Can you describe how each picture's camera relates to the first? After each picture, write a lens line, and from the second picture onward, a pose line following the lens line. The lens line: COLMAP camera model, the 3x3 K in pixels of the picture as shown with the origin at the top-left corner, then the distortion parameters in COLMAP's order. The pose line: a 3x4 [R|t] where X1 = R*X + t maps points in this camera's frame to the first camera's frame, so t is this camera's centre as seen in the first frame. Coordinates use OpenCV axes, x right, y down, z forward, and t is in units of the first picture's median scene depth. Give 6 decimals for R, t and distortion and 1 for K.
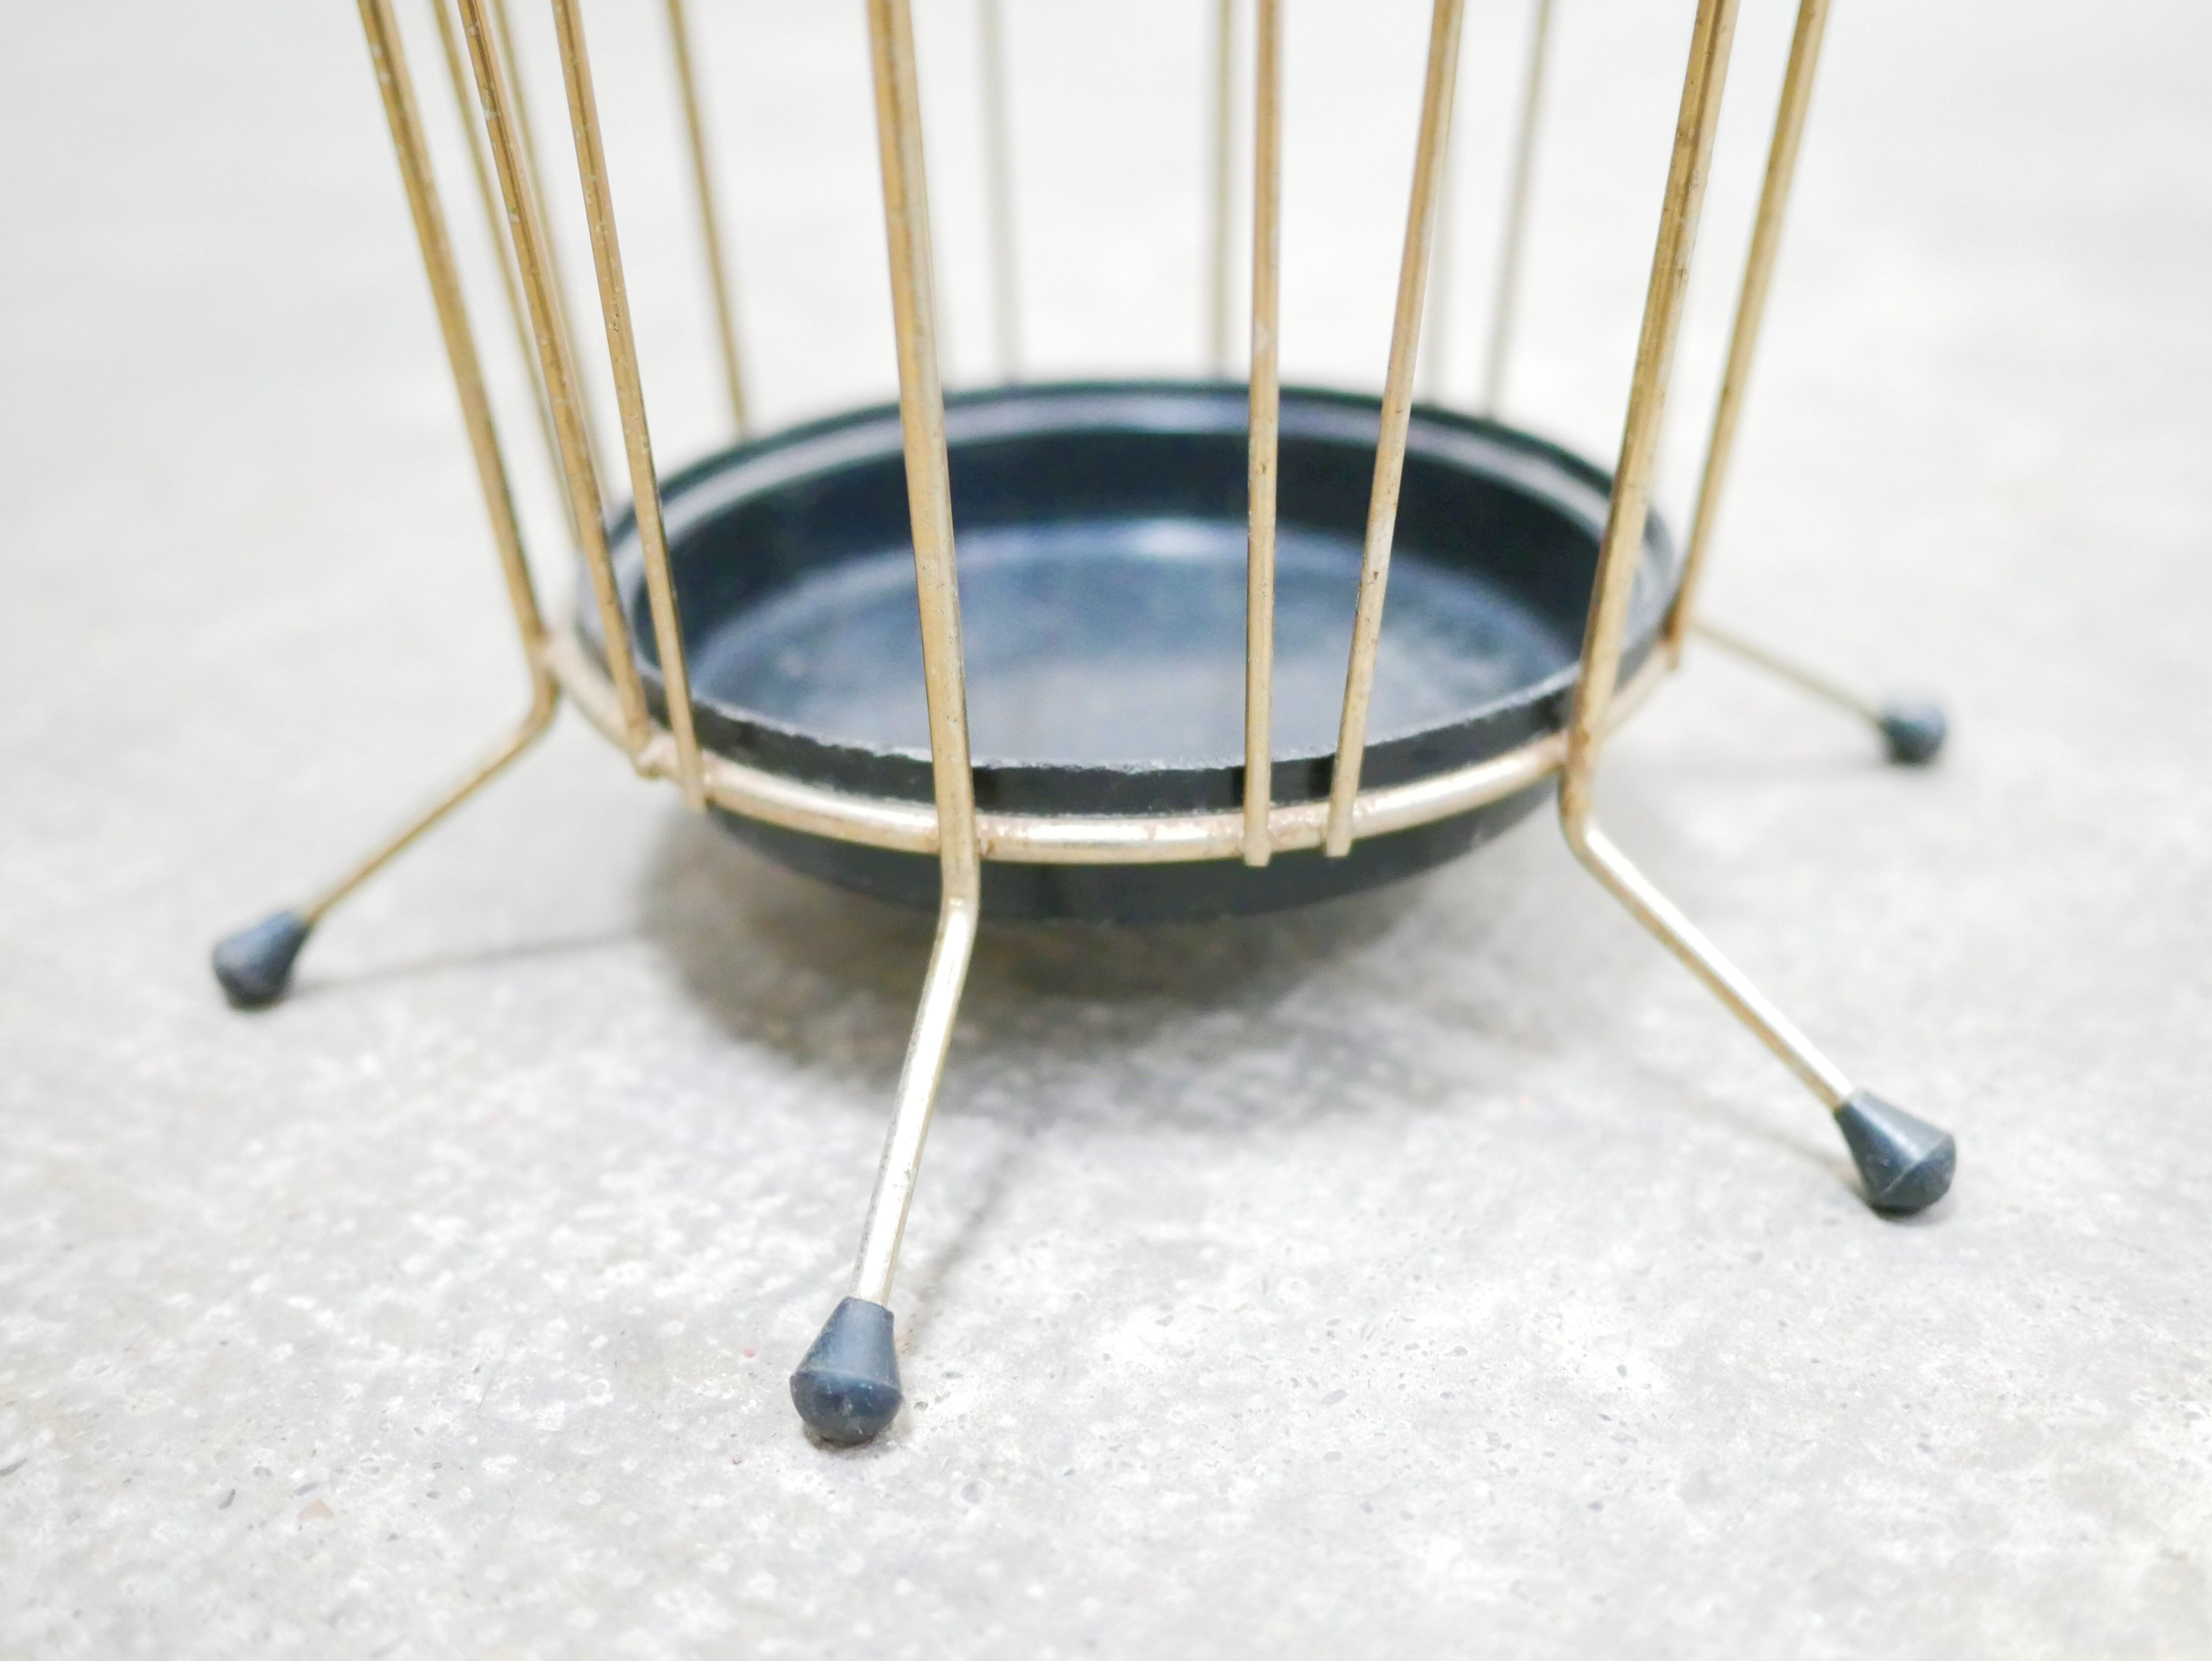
lens RADIAL K [[2632.3, 0, 1103.8], [0, 2632.3, 836.8], [0, 0, 1]] dist [-0.022437, 0.016799]
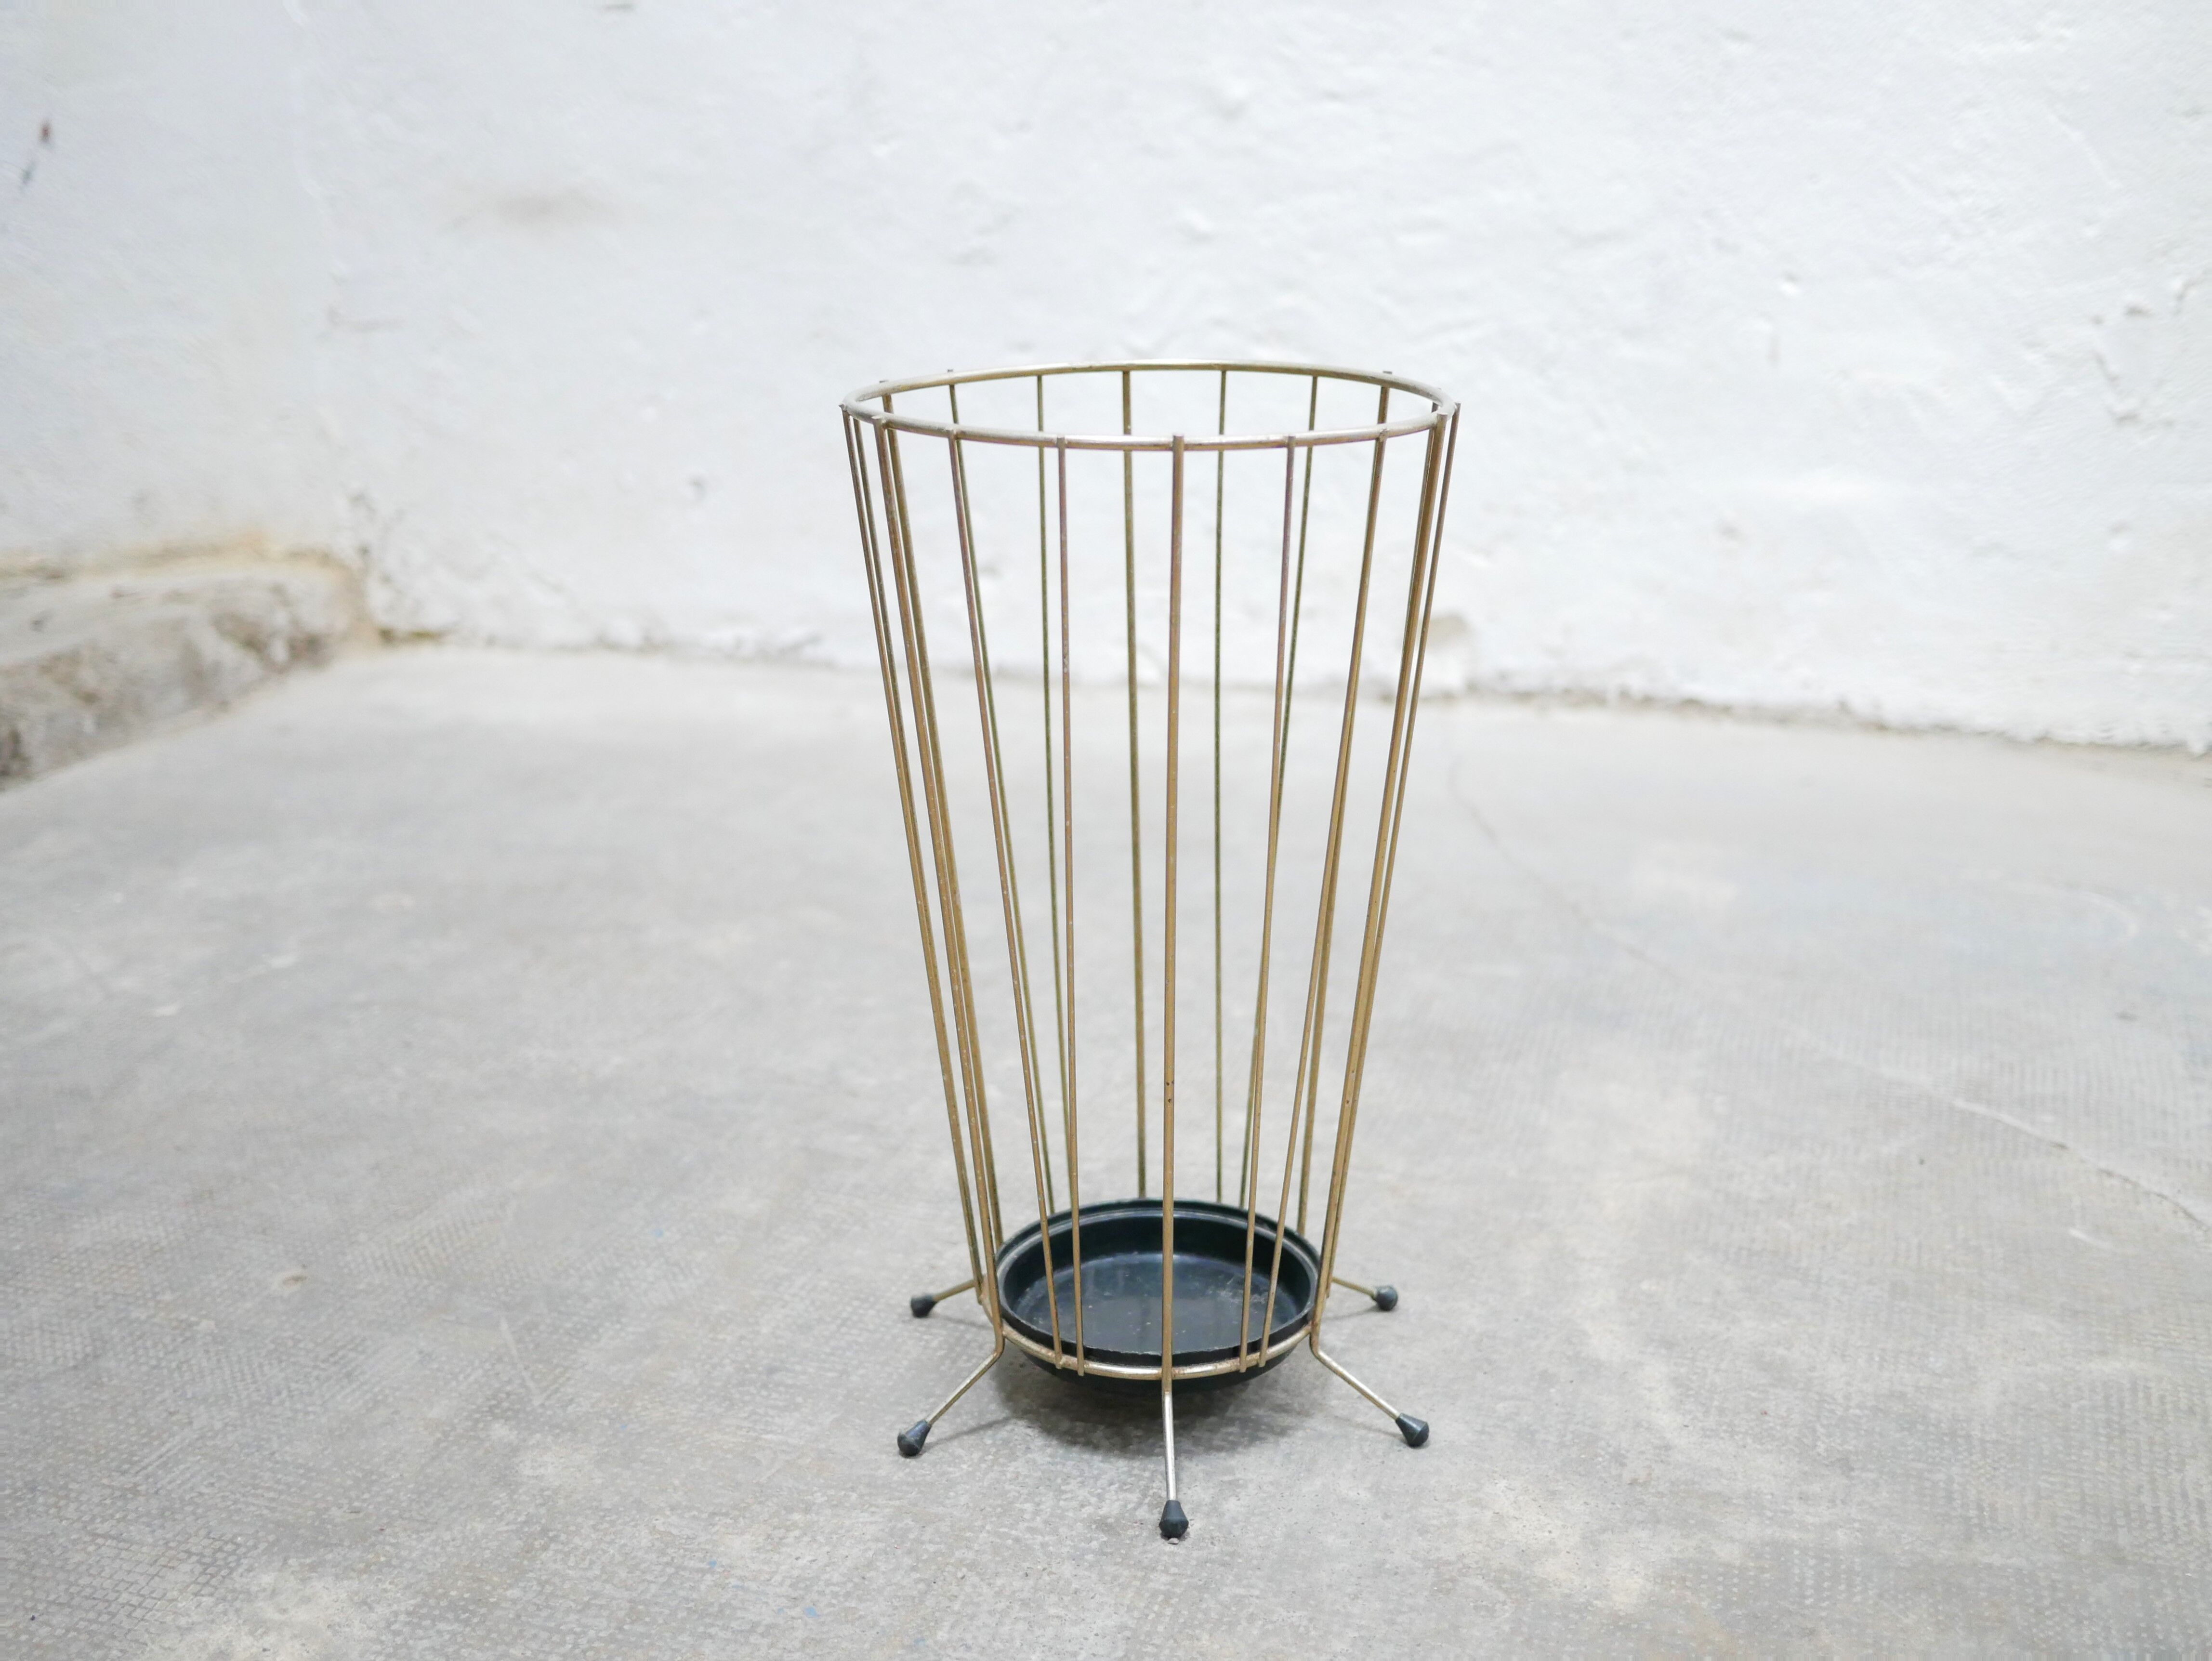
lens RADIAL K [[2518.2, 0, 1113.8], [0, 2518.2, 830.4], [0, 0, 1]] dist [-0.012652, 0.021690]
pose [[0.960857, -0.066380, 0.268976, -1.003029], [0.112937, 0.980390, -0.161496, -0.182116], [-0.252982, 0.185552, 0.949511, -2.419238]]
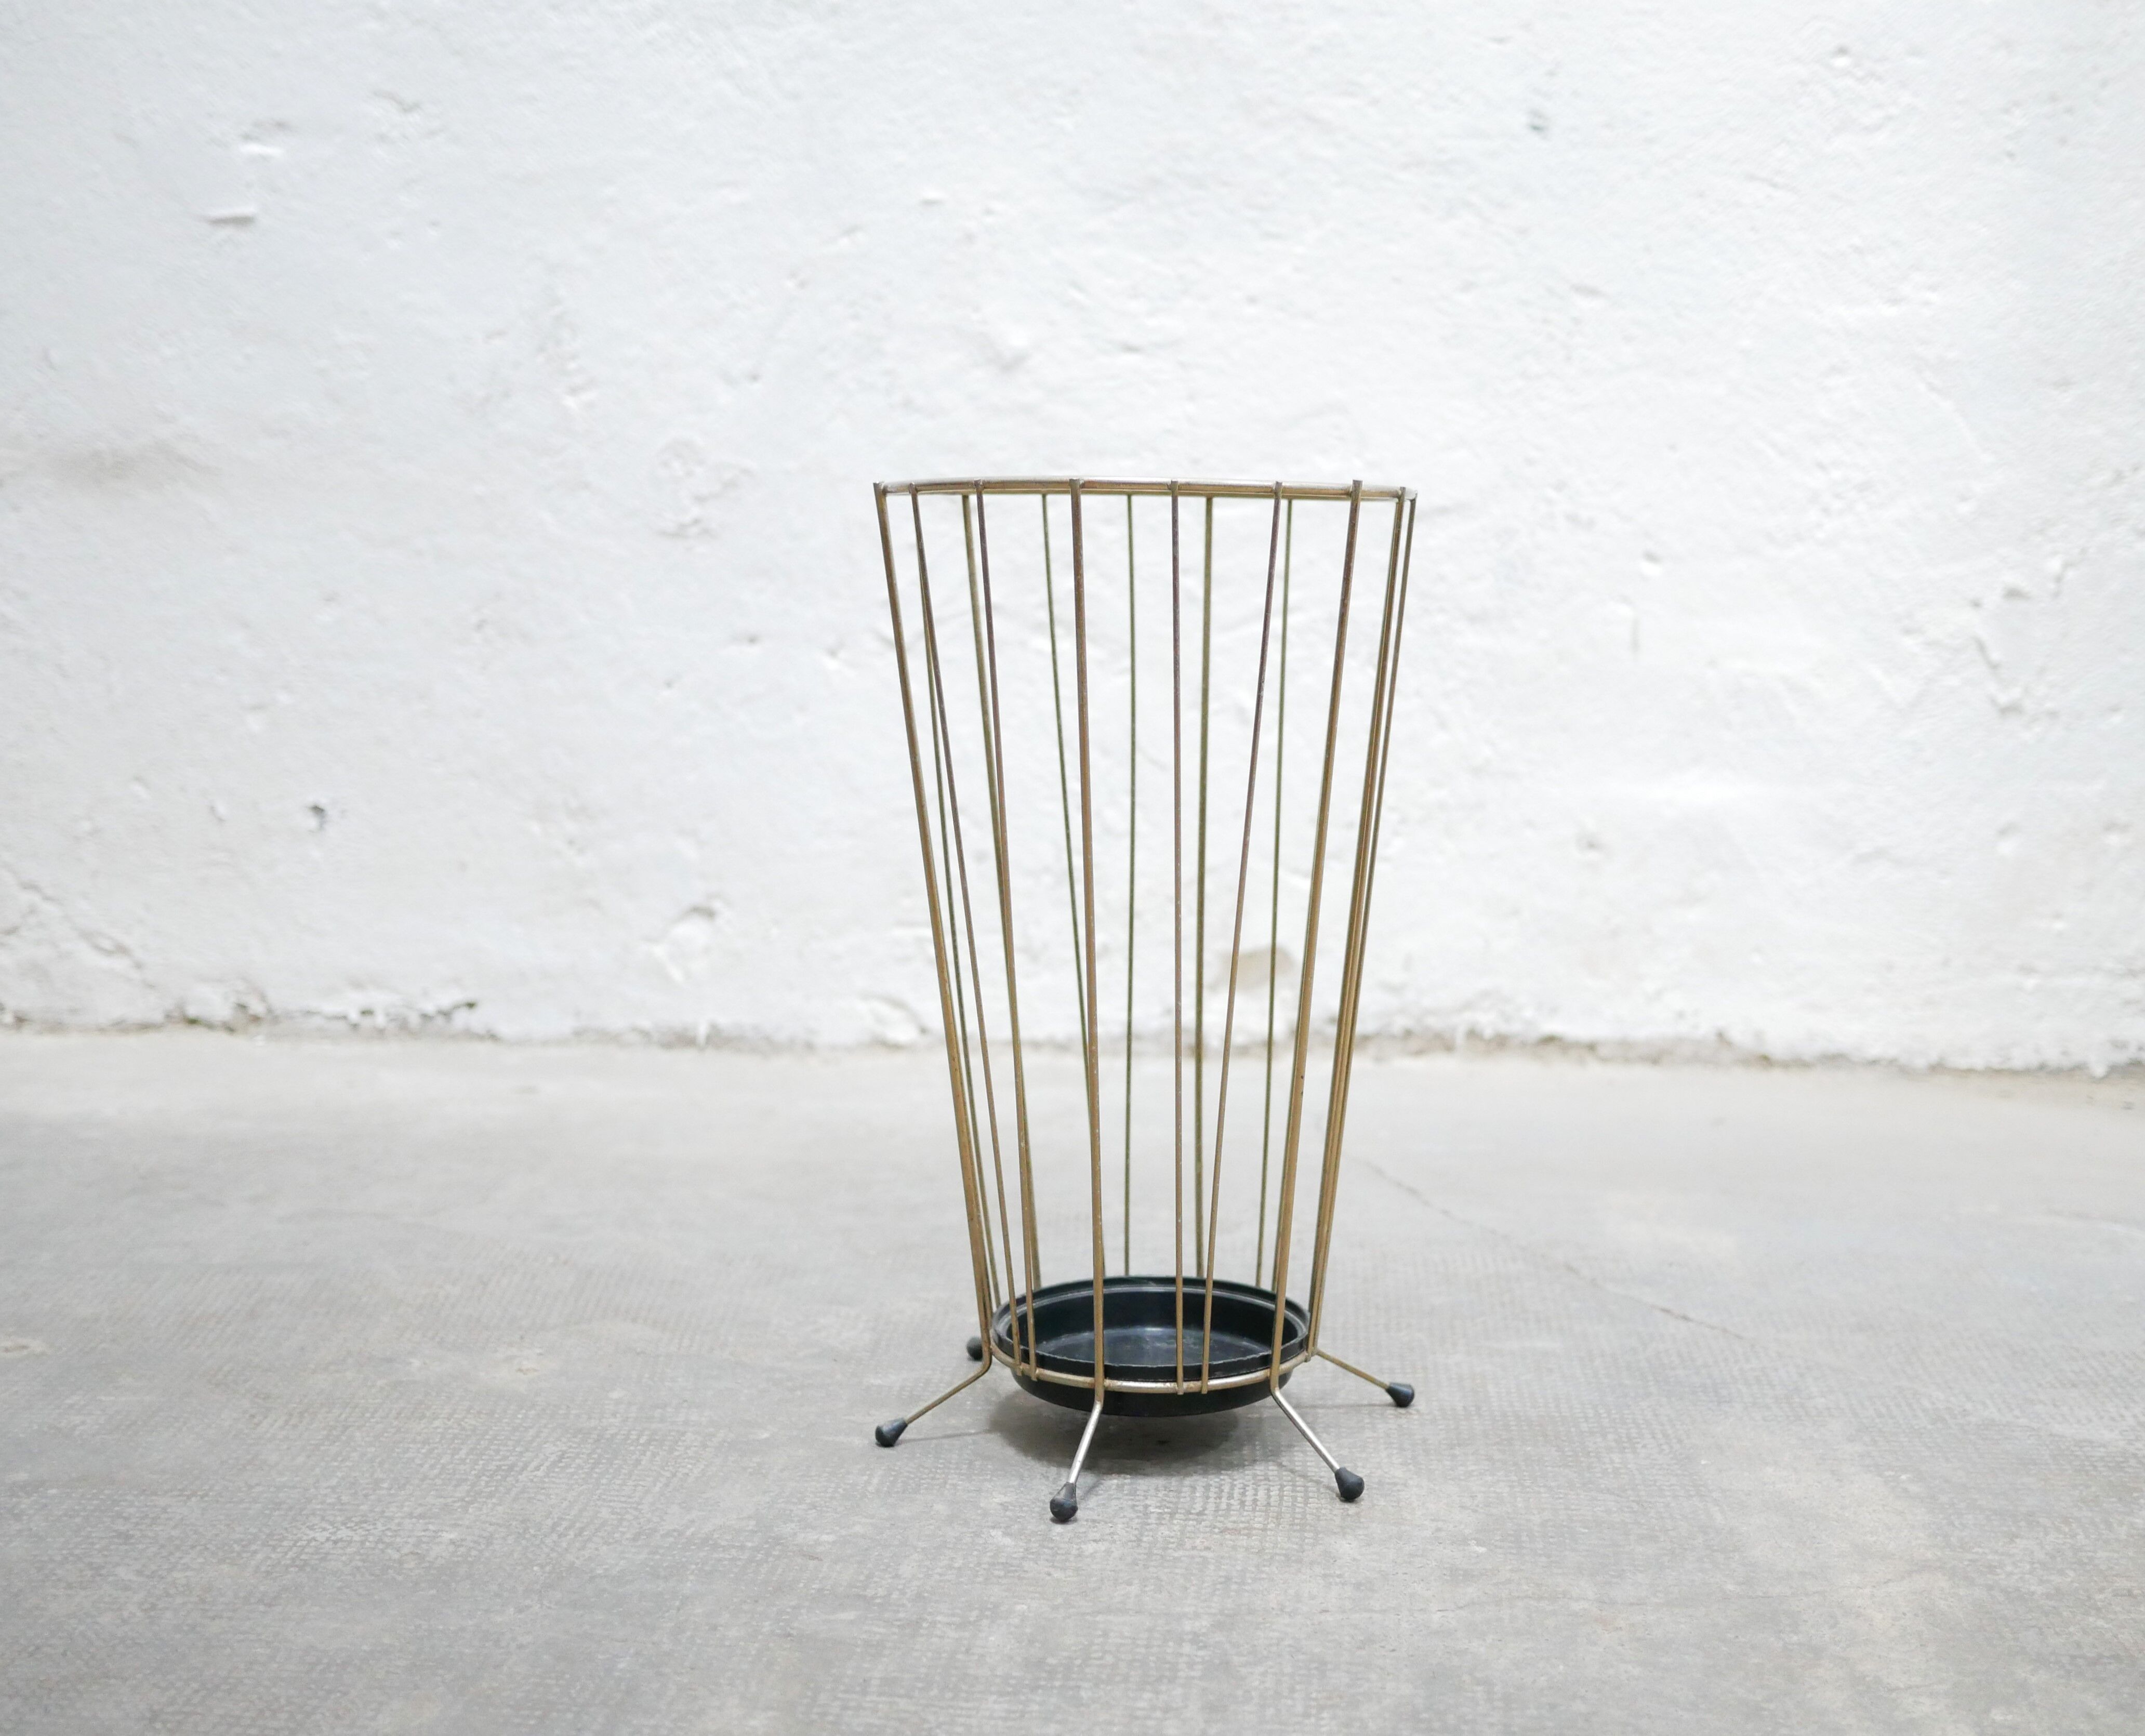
lens RADIAL K [[2710.3, 0, 1179.6], [0, 2710.3, 862.4], [0, 0, 1]] dist [-0.011681, 0.016201]
pose [[0.858928, -0.036521, 0.510792, -1.649537], [0.200447, 0.941844, -0.269725, -0.310889], [-0.471236, 0.334061, 0.816296, -1.257406]]
